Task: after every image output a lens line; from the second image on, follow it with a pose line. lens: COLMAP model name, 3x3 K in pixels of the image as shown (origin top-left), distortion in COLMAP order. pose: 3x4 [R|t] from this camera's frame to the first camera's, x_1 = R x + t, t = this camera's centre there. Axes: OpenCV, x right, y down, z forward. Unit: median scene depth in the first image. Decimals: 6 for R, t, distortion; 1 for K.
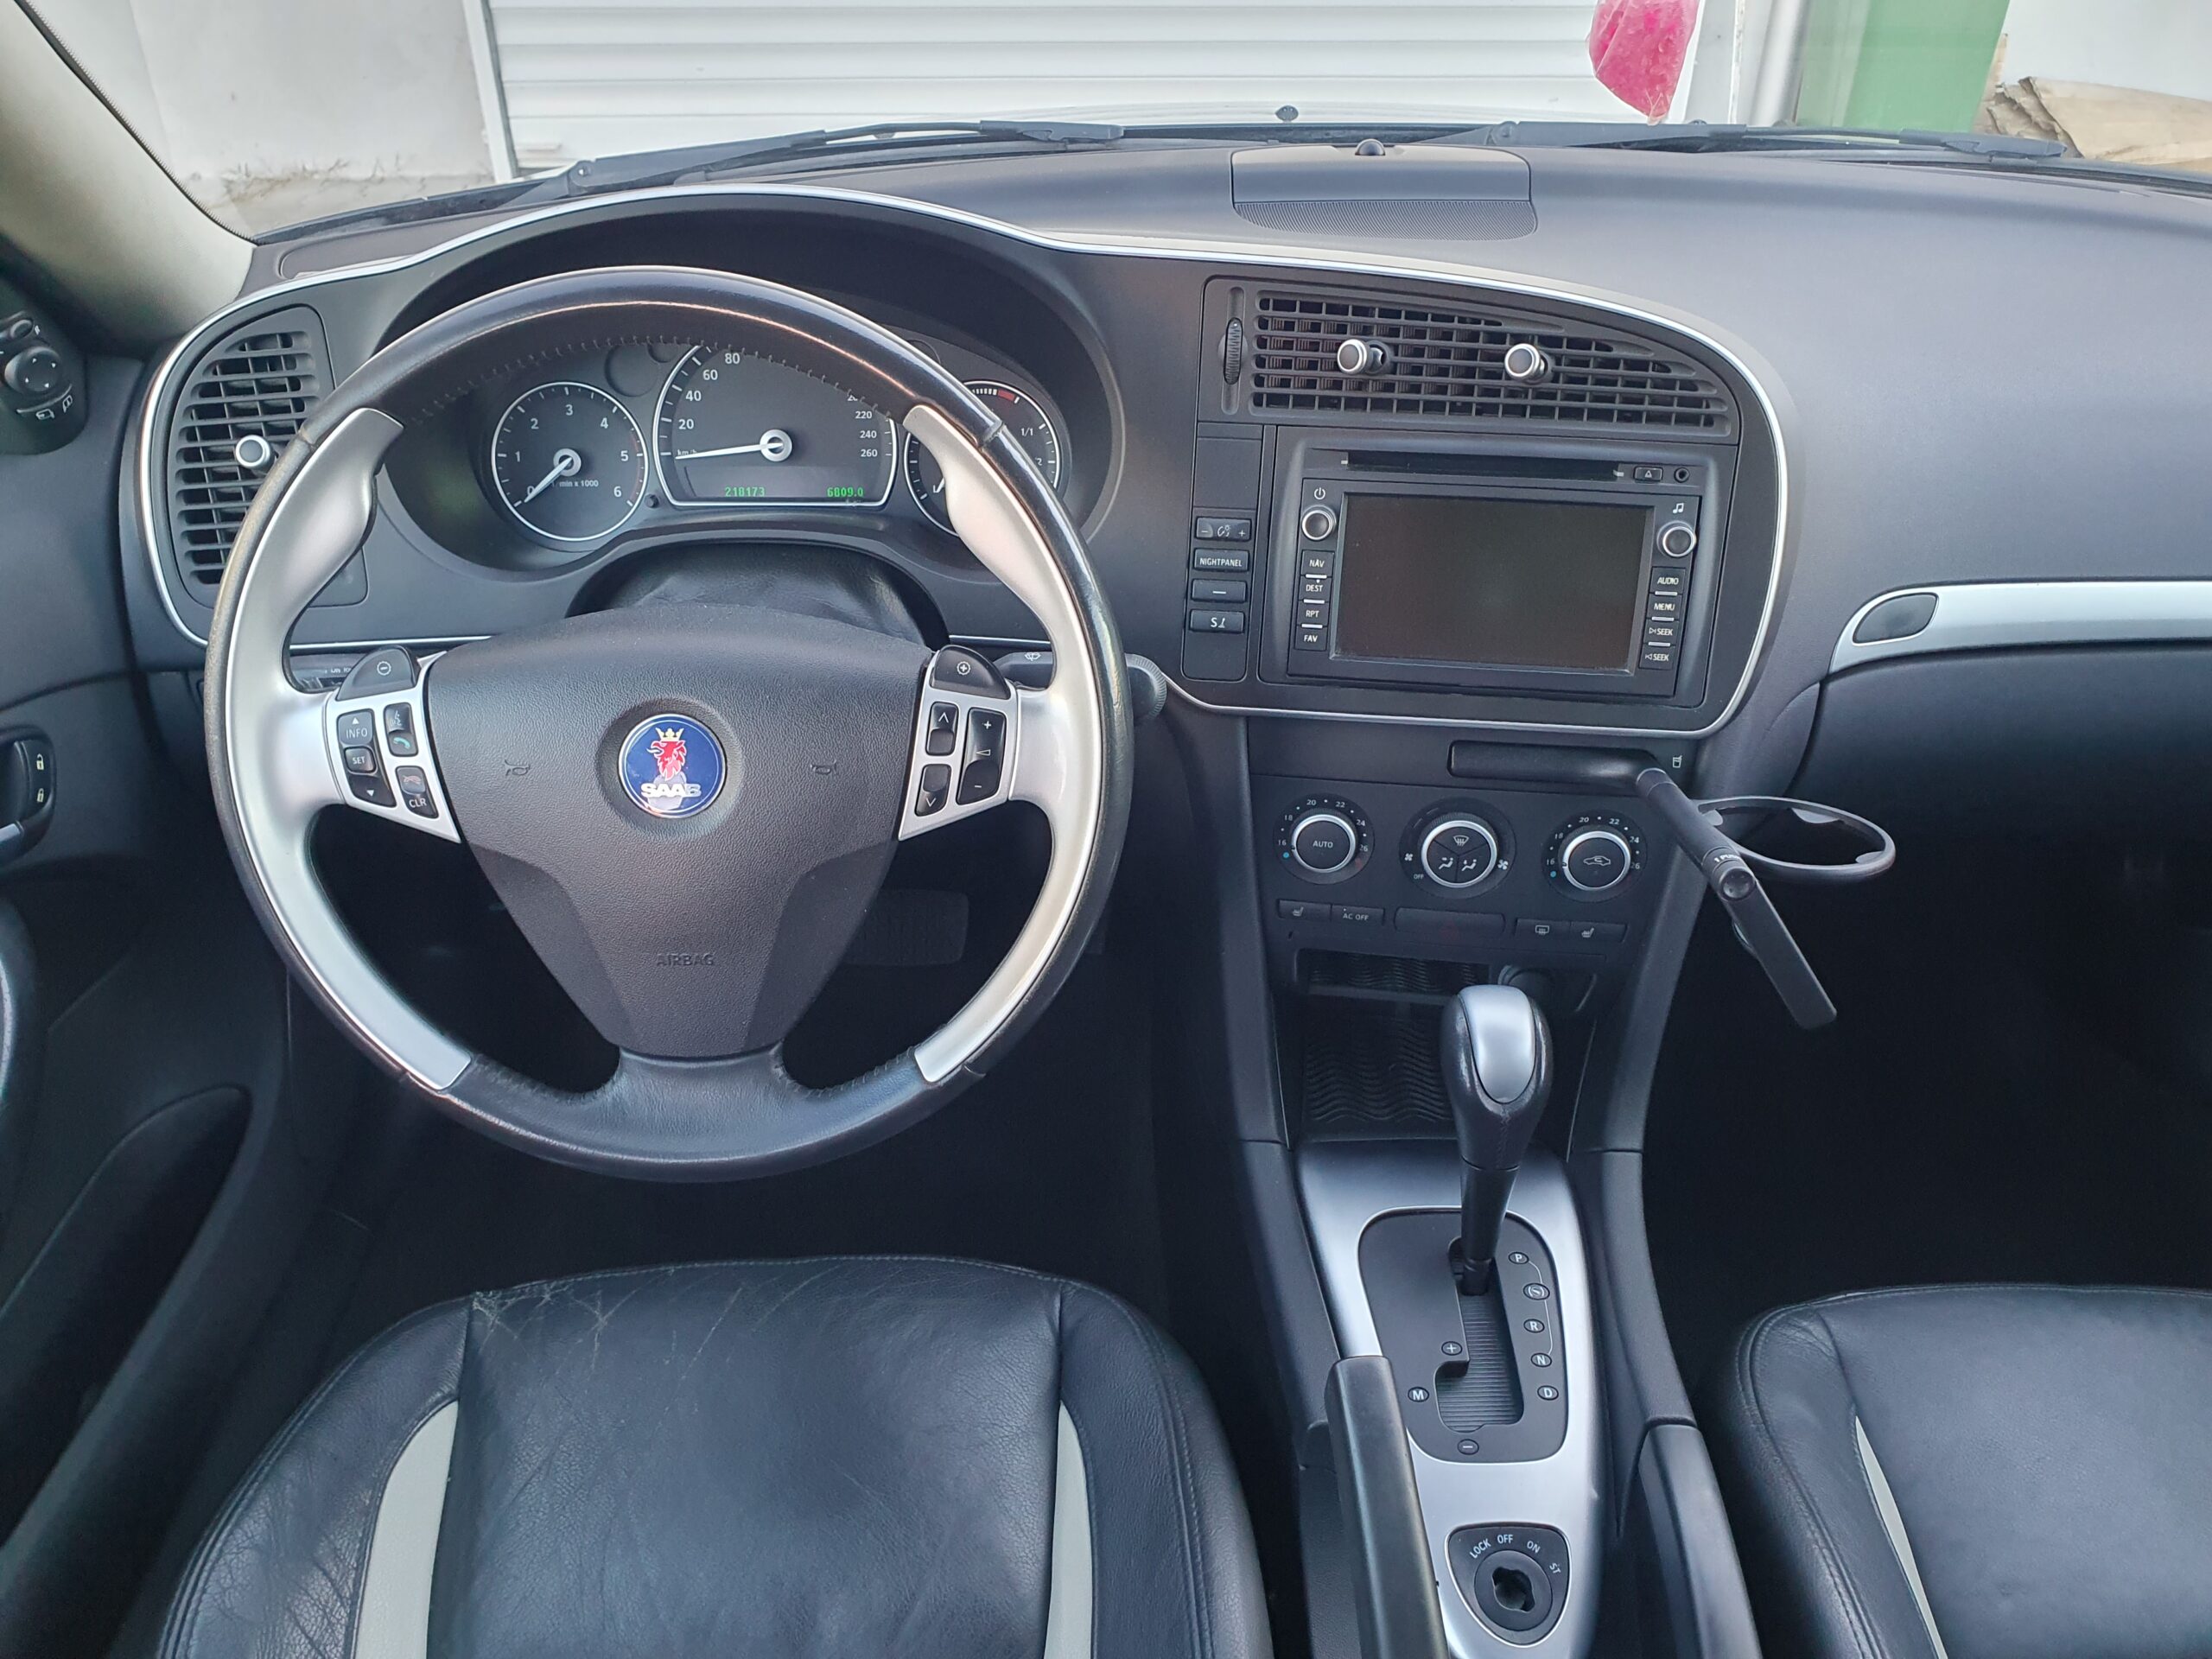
lens RADIAL K [[1748.3, 0, 1065.4], [0, 1748.3, 852.0], [0, 0, 1]] dist [0.041431, -0.045194]
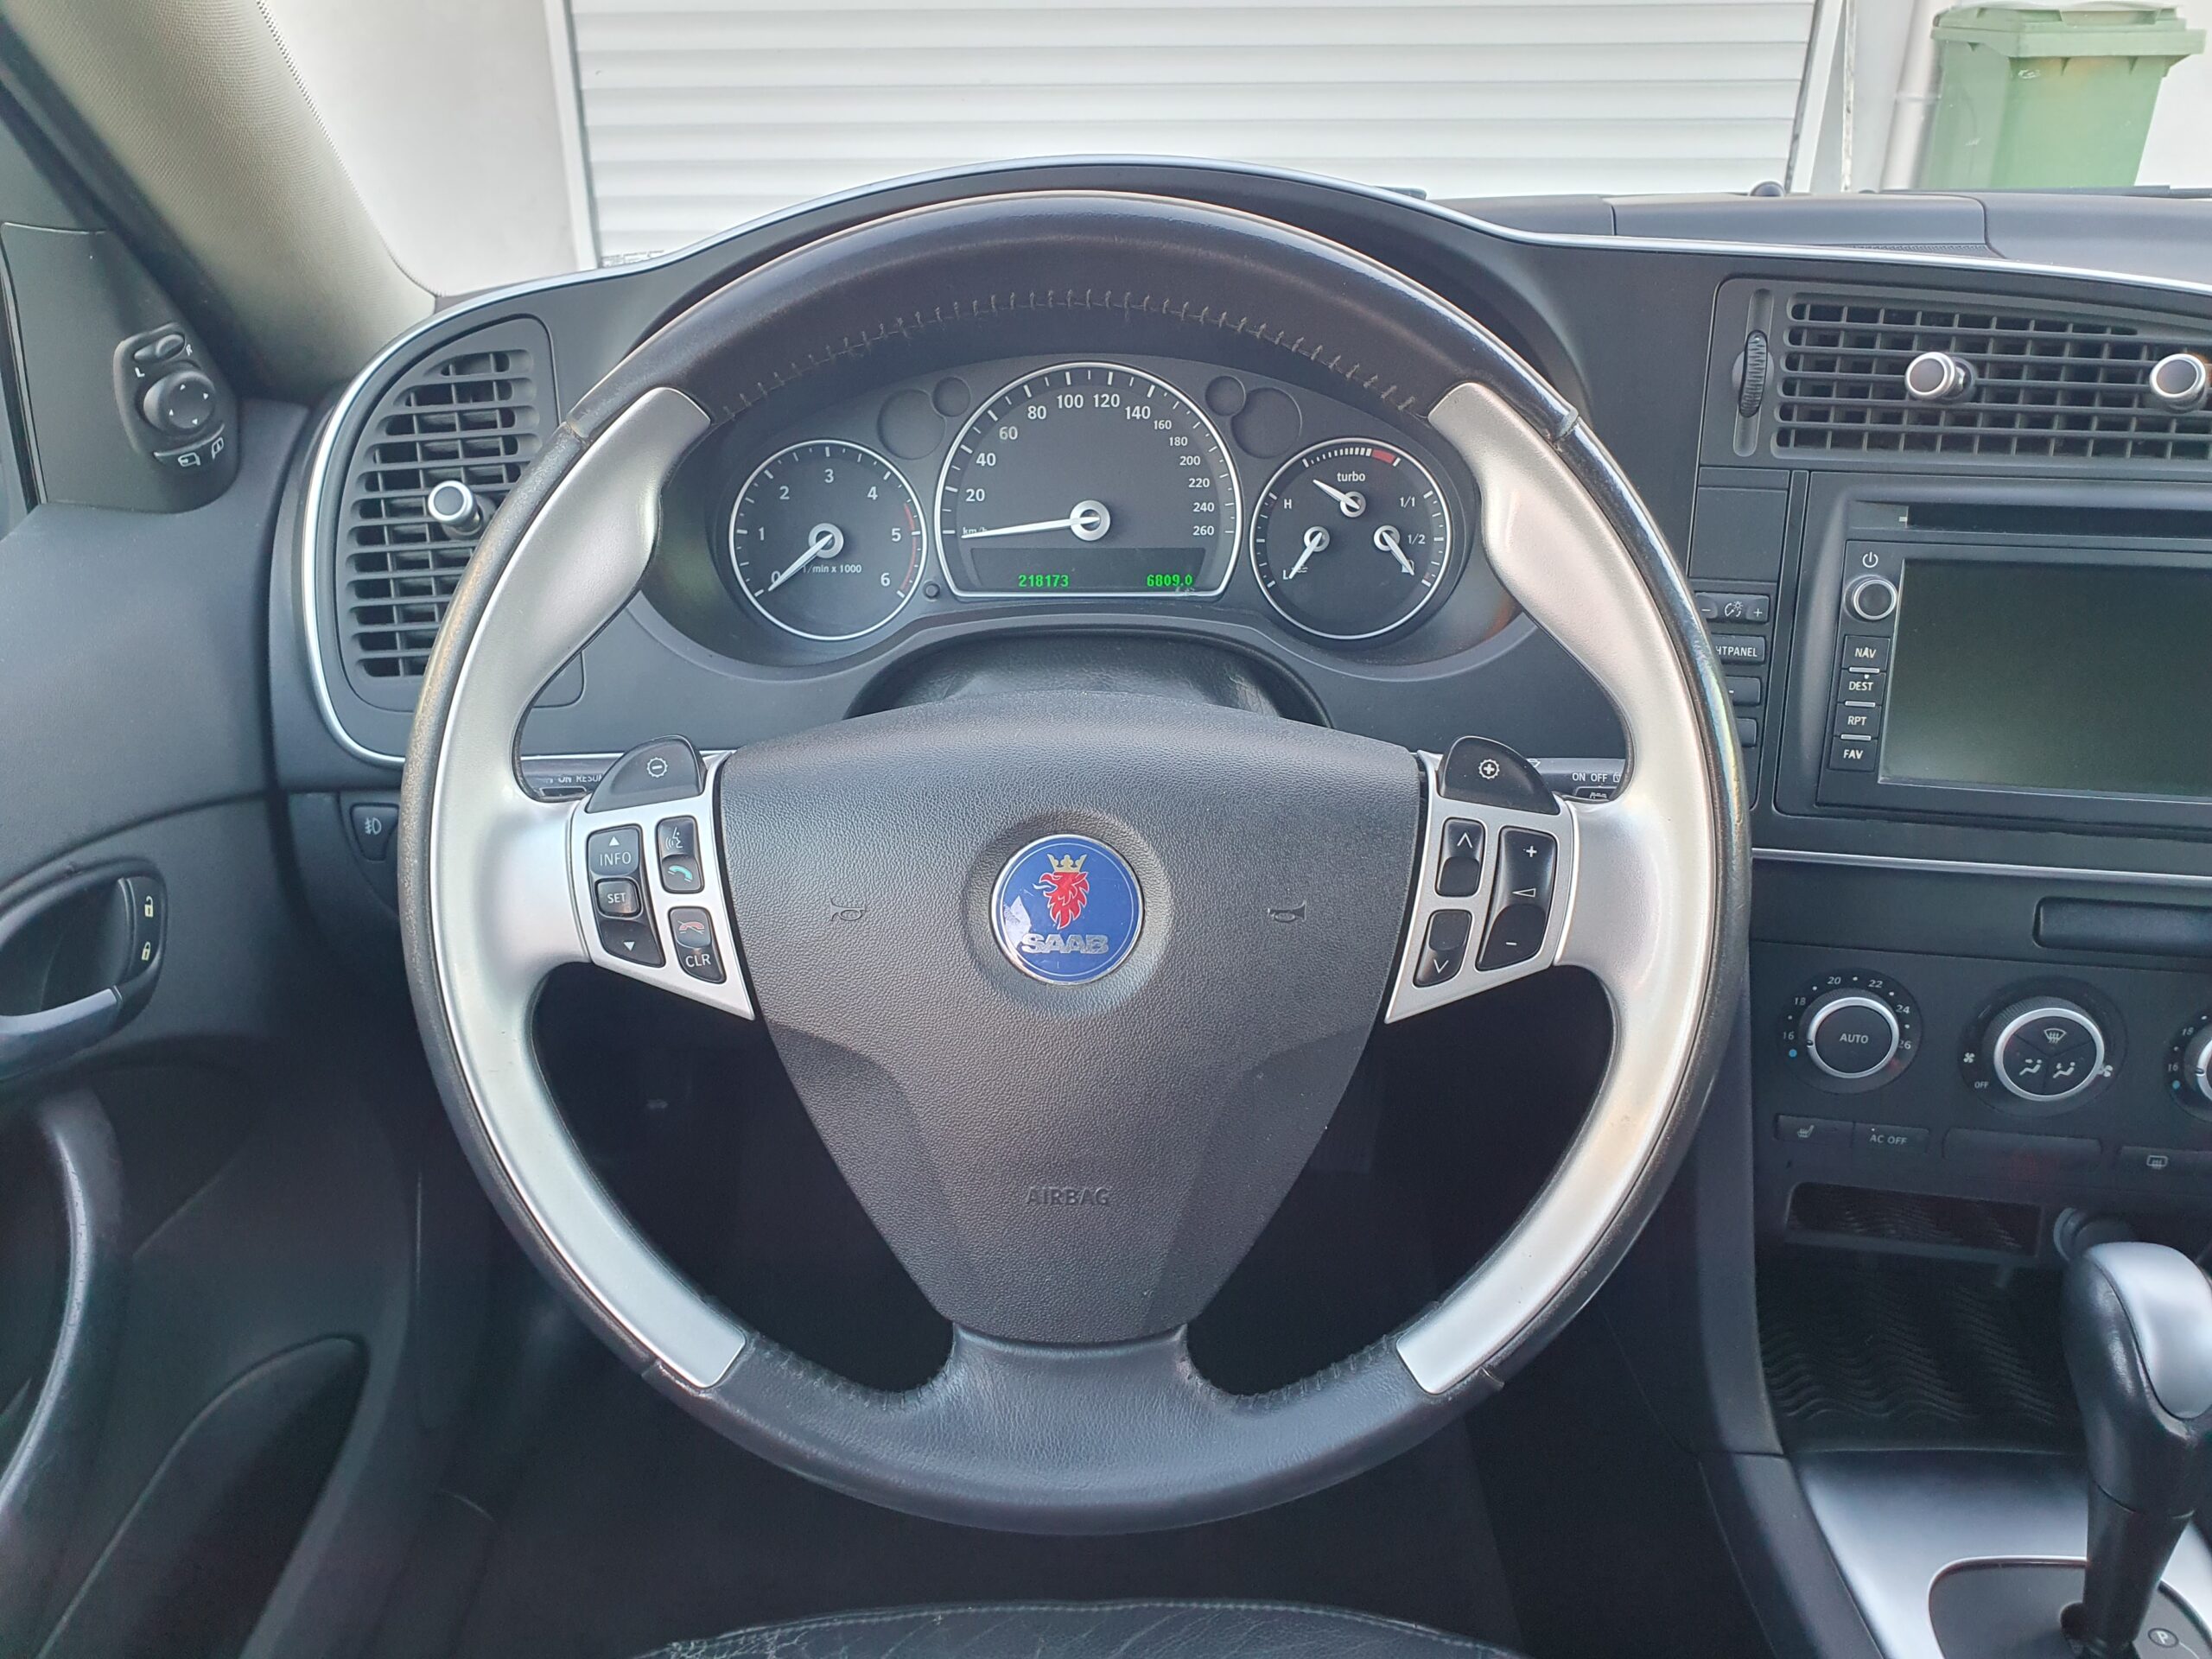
lens RADIAL K [[1748.3, 0, 1052.2], [0, 1748.3, 822.7], [0, 0, 1]] dist [0.041431, -0.045194]
pose [[0.999483, 0.007838, -0.031179, -0.174175], [-0.011688, 0.992050, -0.125302, 0.002415], [0.029949, 0.125602, 0.991629, 0.264137]]
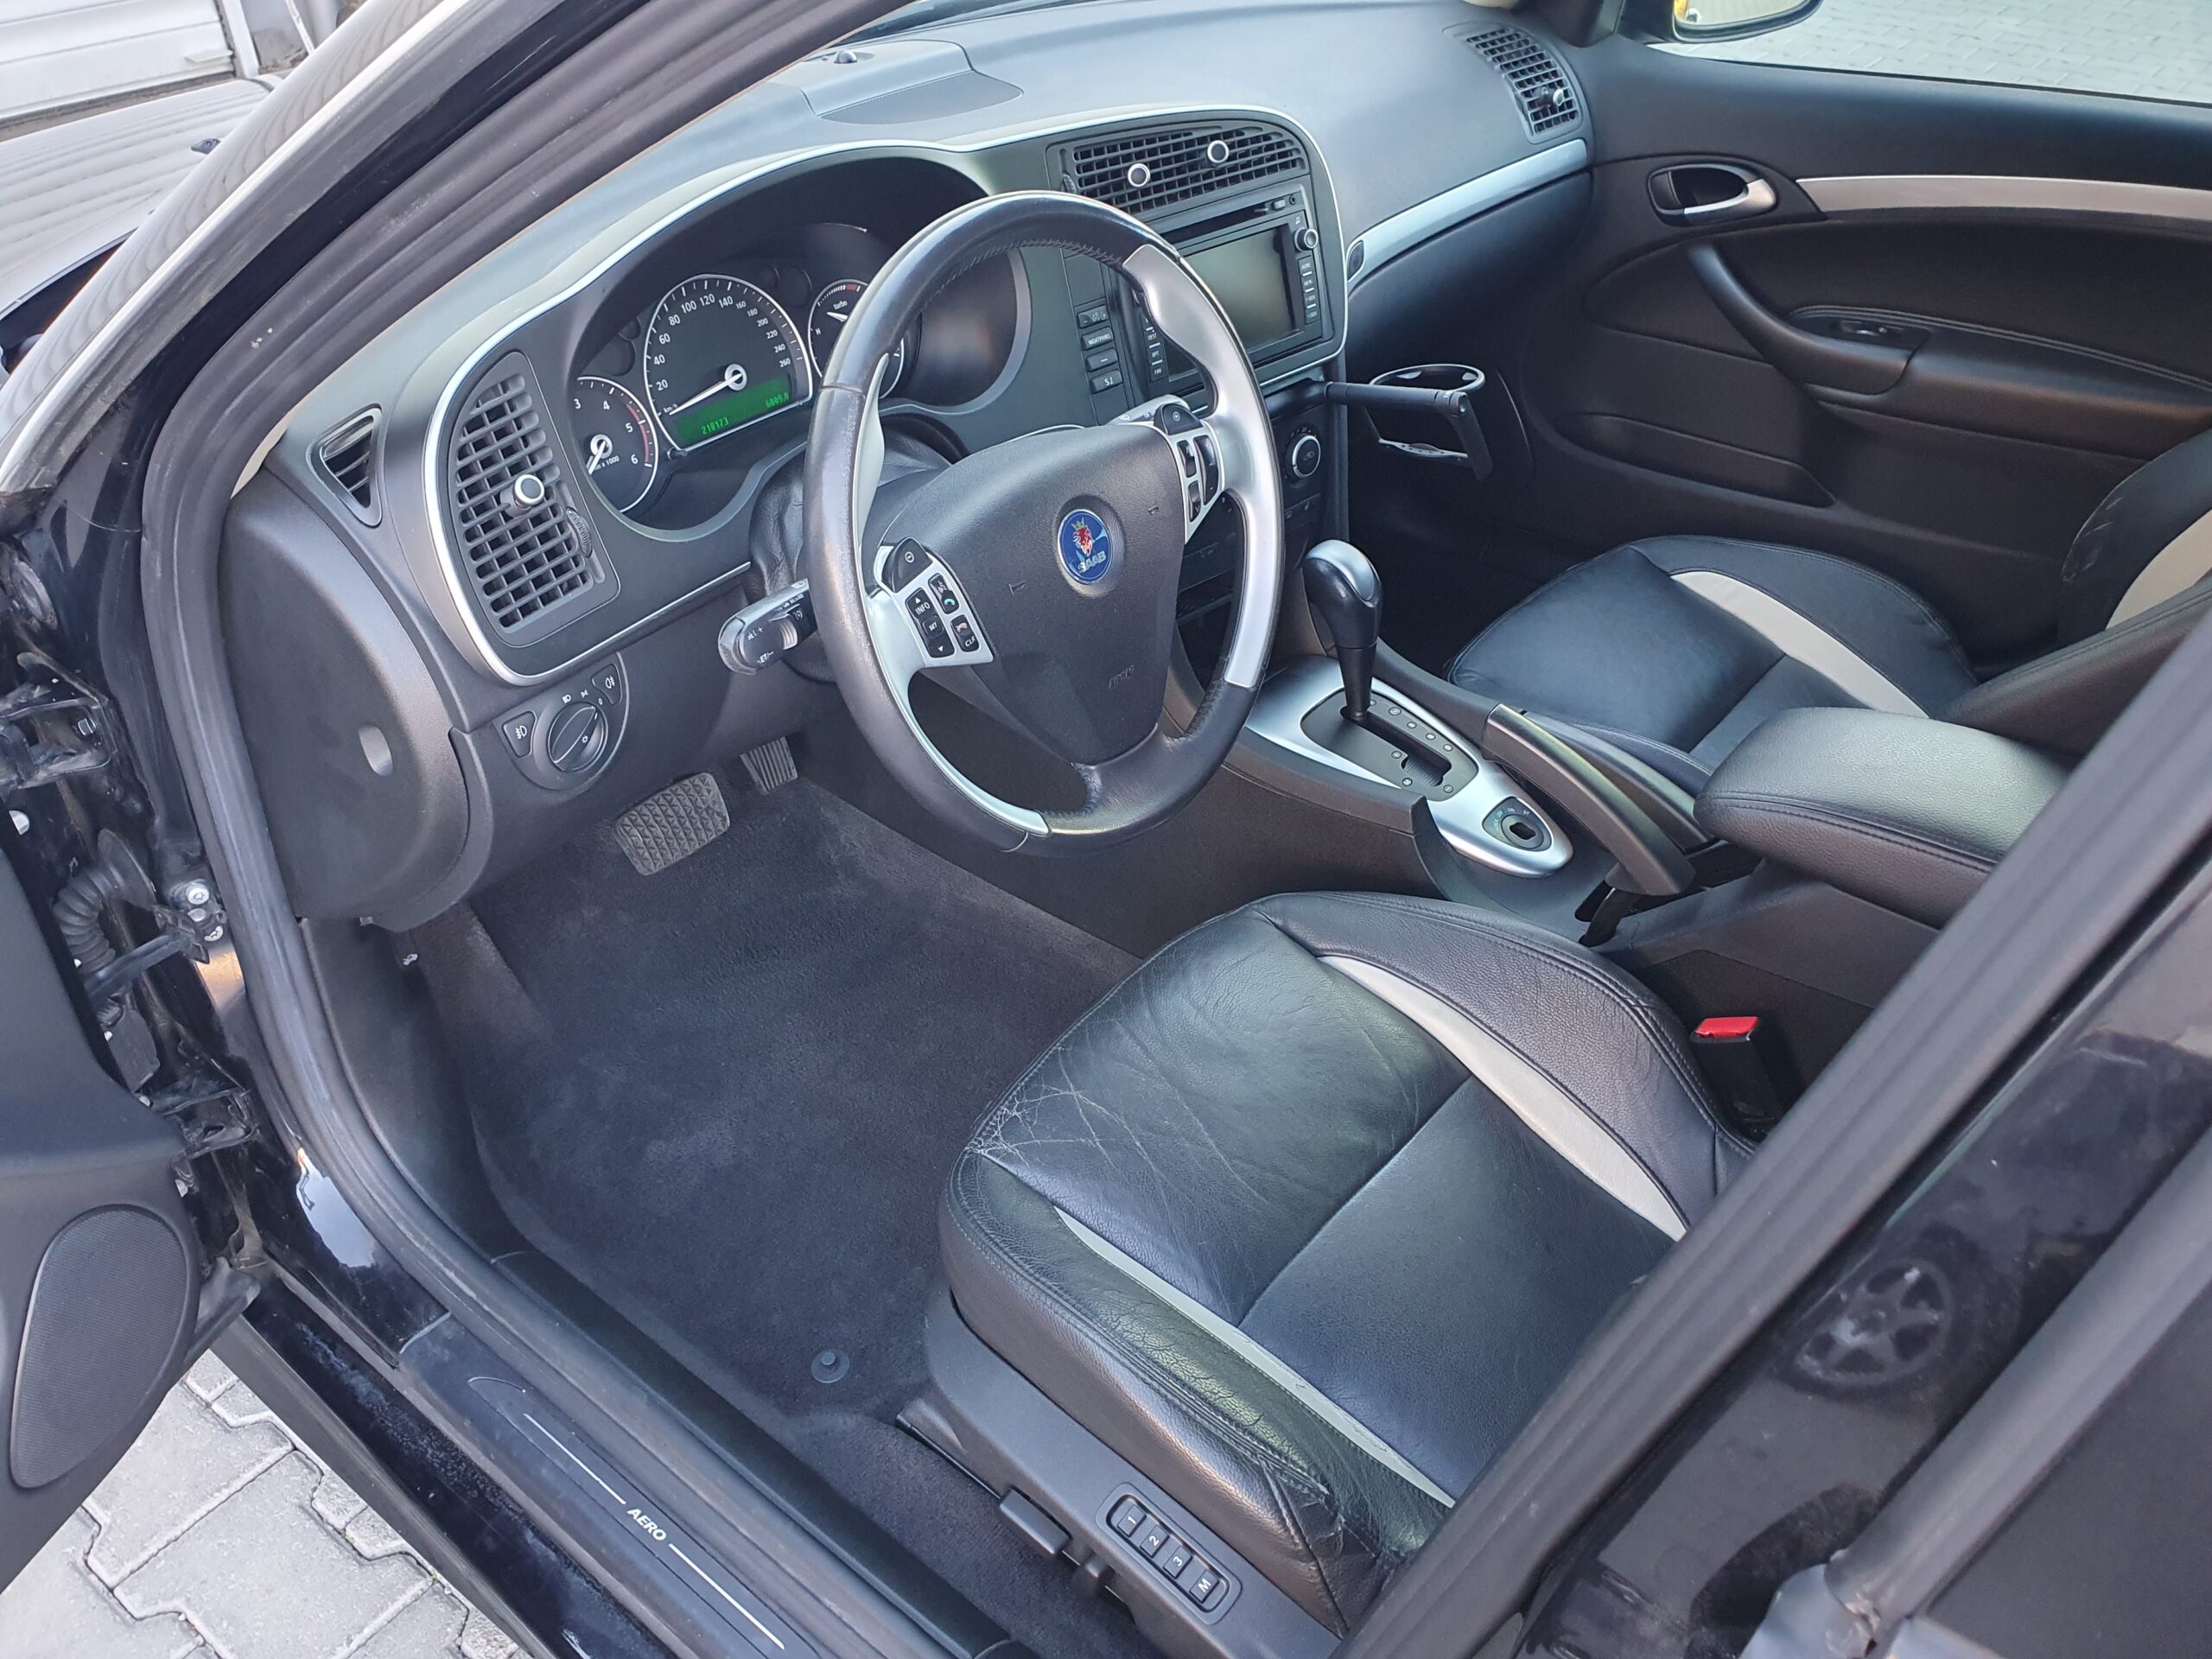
lens RADIAL K [[1748.3, 0, 1046.0], [0, 1748.3, 794.7], [0, 0, 1]] dist [0.041431, -0.045194]
pose [[0.655016, -0.443326, 0.611896, -0.988832], [0.428914, 0.884835, 0.181934, -0.117269], [-0.622083, 0.143281, 0.769730, -0.022223]]
